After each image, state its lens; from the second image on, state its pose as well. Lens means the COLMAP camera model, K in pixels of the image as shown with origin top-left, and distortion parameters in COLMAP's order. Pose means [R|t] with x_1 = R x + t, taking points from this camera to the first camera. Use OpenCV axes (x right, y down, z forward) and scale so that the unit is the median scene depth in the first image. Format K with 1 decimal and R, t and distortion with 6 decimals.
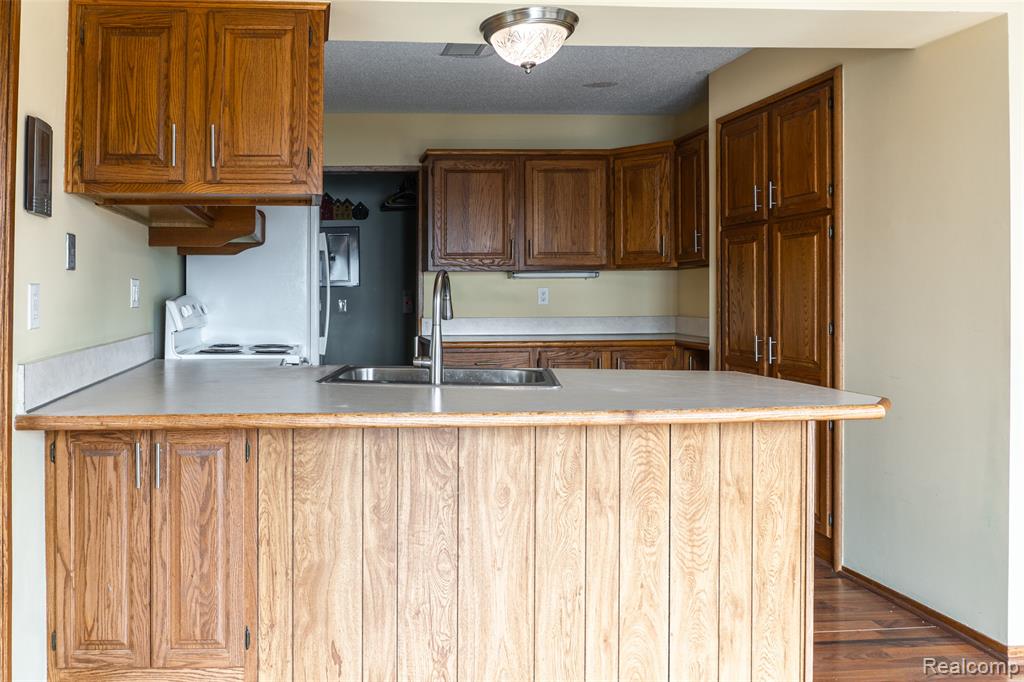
lens RADIAL K [[646.4, 0, 511.5], [0, 646.4, 283.4], [0, 0, 1]] dist [-0.010135, -0.000844]
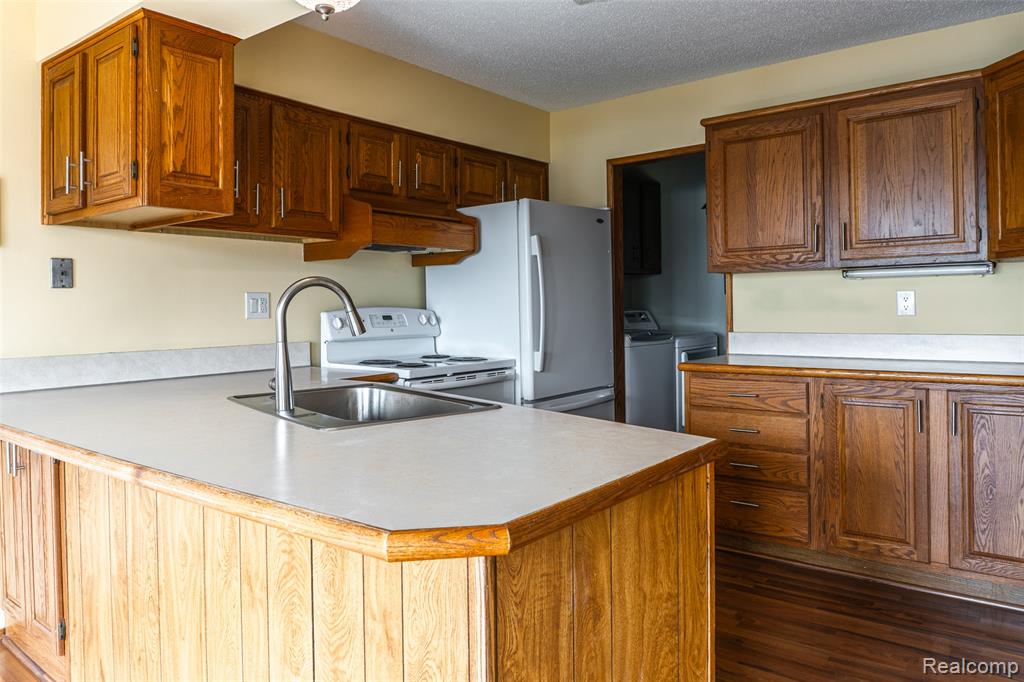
lens RADIAL K [[713.8, 0, 476.2], [0, 713.8, 298.6], [0, 0, 1]] dist [-0.014133, -0.001043]
pose [[0.745228, -0.012301, -0.666696, 0.315196], [0.020229, 0.999787, 0.004165, 0.003671], [0.666502, -0.016590, 0.745318, 0.208754]]
